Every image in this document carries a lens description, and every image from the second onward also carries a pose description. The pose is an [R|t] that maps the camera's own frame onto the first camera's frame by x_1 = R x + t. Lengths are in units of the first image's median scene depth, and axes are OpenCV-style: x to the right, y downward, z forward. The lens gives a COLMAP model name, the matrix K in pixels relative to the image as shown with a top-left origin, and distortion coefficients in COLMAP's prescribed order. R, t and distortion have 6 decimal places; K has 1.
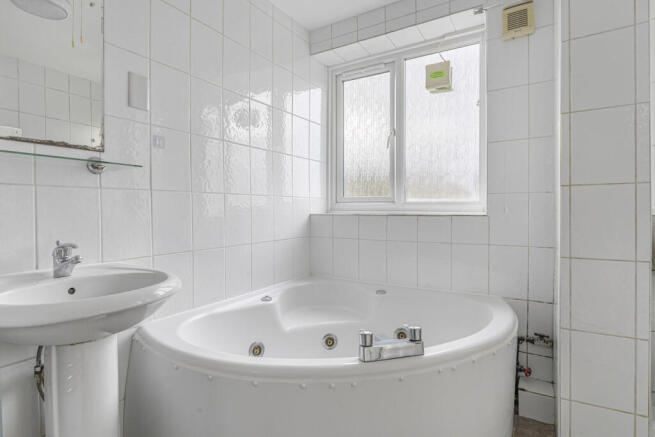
lens RADIAL K [[327.9, 0, 327.5], [0, 327.9, 218.5], [0, 0, 1]] dist [-0.054716, 0.000179]
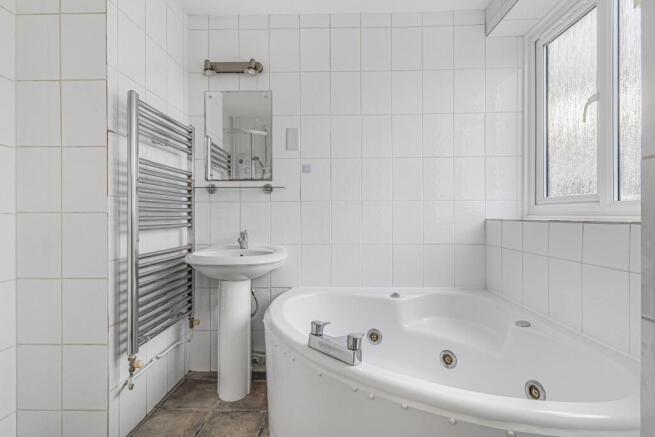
lens RADIAL K [[316.4, 0, 327.5], [0, 316.4, 218.5], [0, 0, 1]] dist [0.000546, 0.000034]
pose [[0.496150, 0.009854, -0.868181, 0.601590], [-0.021288, 0.999773, -0.000818, -0.005326], [0.867976, 0.018887, 0.496247, 0.264431]]
